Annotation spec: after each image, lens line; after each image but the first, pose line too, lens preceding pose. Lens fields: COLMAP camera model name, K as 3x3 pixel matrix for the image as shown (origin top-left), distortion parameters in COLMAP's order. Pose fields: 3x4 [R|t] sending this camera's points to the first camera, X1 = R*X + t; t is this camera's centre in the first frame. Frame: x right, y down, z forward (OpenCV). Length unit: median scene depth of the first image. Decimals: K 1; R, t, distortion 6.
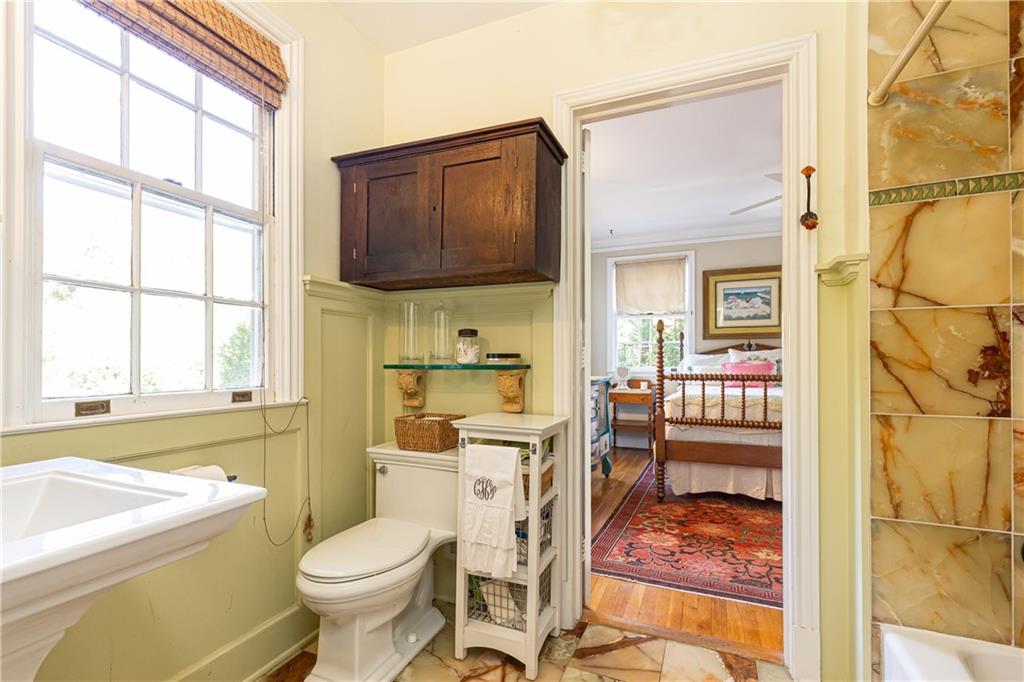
lens RADIAL K [[469.6, 0, 510.0], [0, 469.6, 350.4], [0, 0, 1]] dist [0.003070, -0.000038]
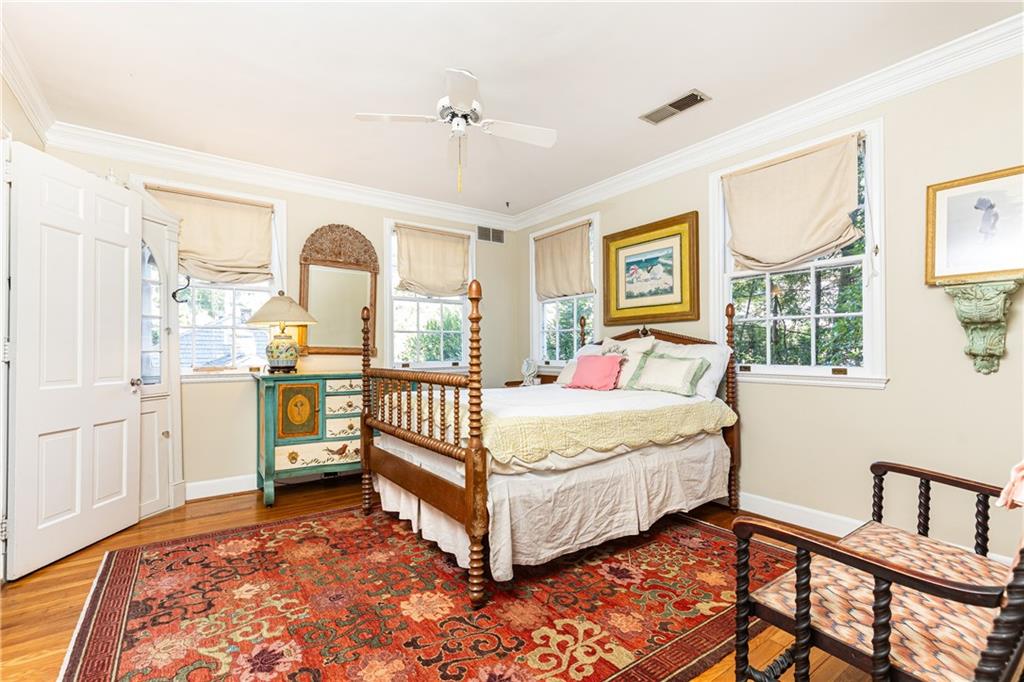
lens RADIAL K [[469.6, 0, 517.4], [0, 469.6, 343.1], [0, 0, 1]] dist [0.003070, -0.000038]
pose [[0.863771, -0.008278, -0.503816, 0.702760], [0.006976, 0.999966, -0.004470, 0.008492], [0.503836, 0.000347, 0.863799, 0.276104]]
